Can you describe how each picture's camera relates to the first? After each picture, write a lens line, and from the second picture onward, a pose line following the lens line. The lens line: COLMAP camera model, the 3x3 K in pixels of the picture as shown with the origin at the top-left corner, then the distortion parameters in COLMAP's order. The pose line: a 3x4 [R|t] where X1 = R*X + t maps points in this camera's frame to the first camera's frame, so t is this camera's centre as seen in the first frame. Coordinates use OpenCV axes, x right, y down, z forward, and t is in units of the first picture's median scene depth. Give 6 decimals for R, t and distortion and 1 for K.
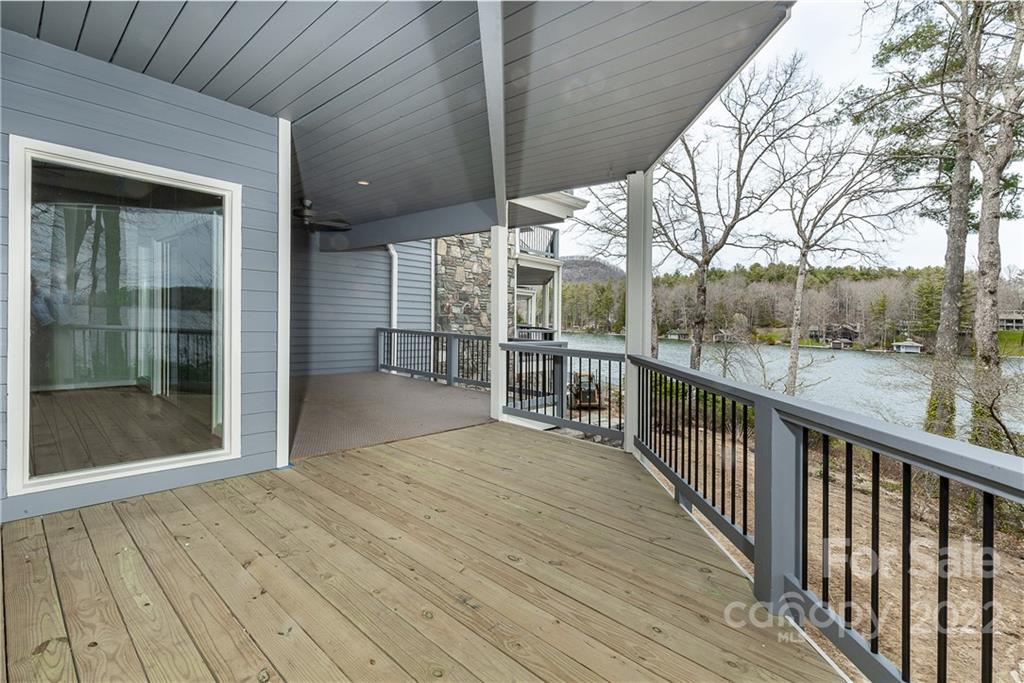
lens RADIAL K [[473.4, 0, 522.5], [0, 473.4, 327.6], [0, 0, 1]] dist [-0.000794, -0.001754]
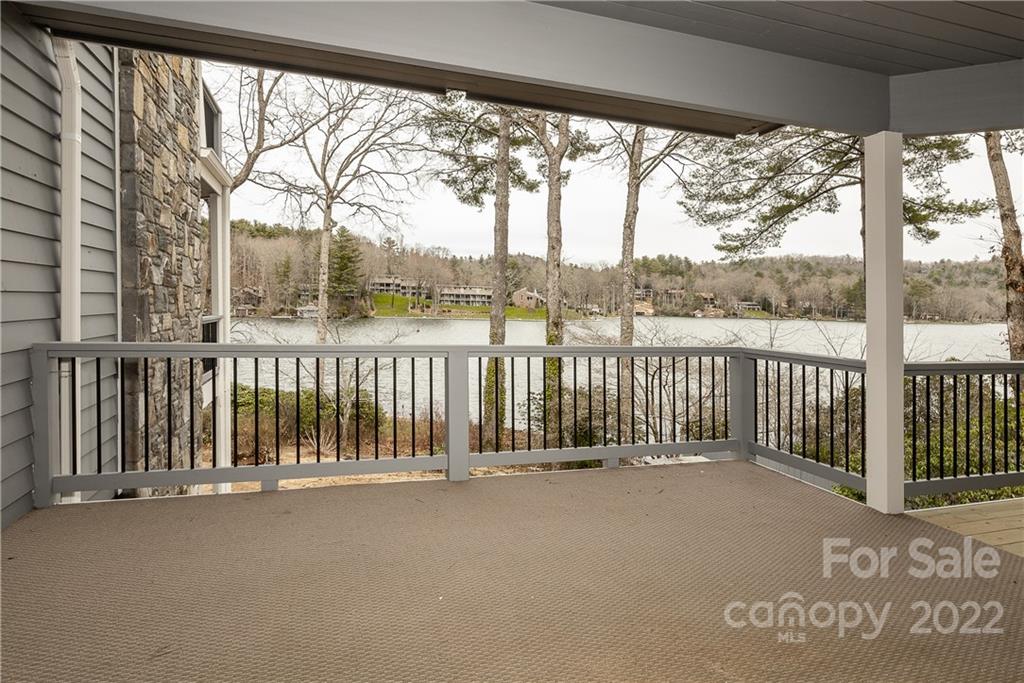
lens RADIAL K [[602.4, 0, 505.1], [0, 602.4, 304.5], [0, 0, 1]] dist [-0.002357, 0.003754]
pose [[0.490754, -0.025114, 0.870936, -0.170488], [0.004617, 0.999645, 0.026224, -0.010886], [-0.871286, -0.008849, 0.490696, 0.220042]]
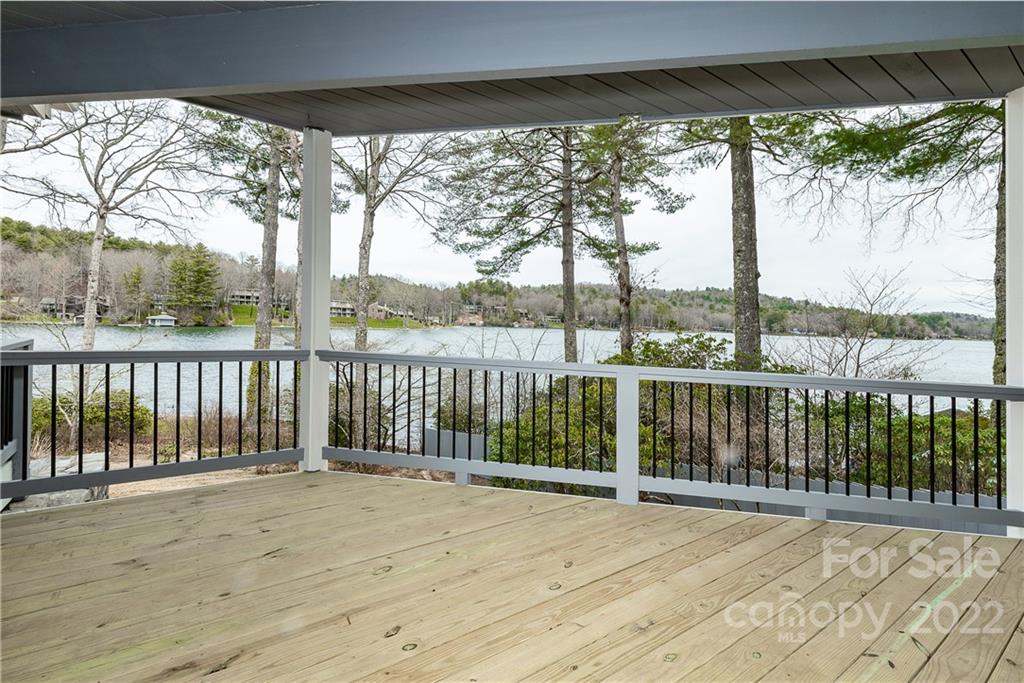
lens RADIAL K [[473.4, 0, 524.0], [0, 473.4, 310.6], [0, 0, 1]] dist [-0.000794, -0.001754]
pose [[0.208143, -0.007697, 0.978068, -0.081176], [-0.012982, 0.999859, 0.010631, -0.004198], [-0.978012, -0.014910, 0.208014, 0.078501]]
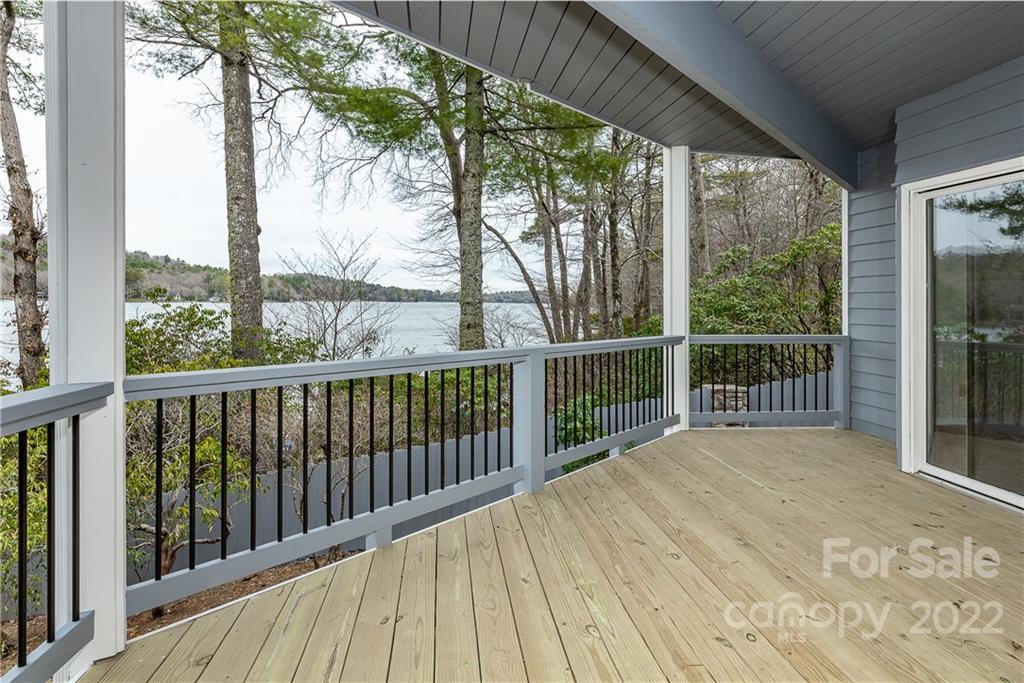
lens RADIAL K [[602.4, 0, 519.6], [0, 602.4, 291.2], [0, 0, 1]] dist [-0.002357, 0.003754]
pose [[-0.761497, -0.038019, 0.647053, -0.048847], [-0.033268, 0.999255, 0.019561, -0.005332], [-0.647315, -0.006631, -0.762194, 0.190089]]
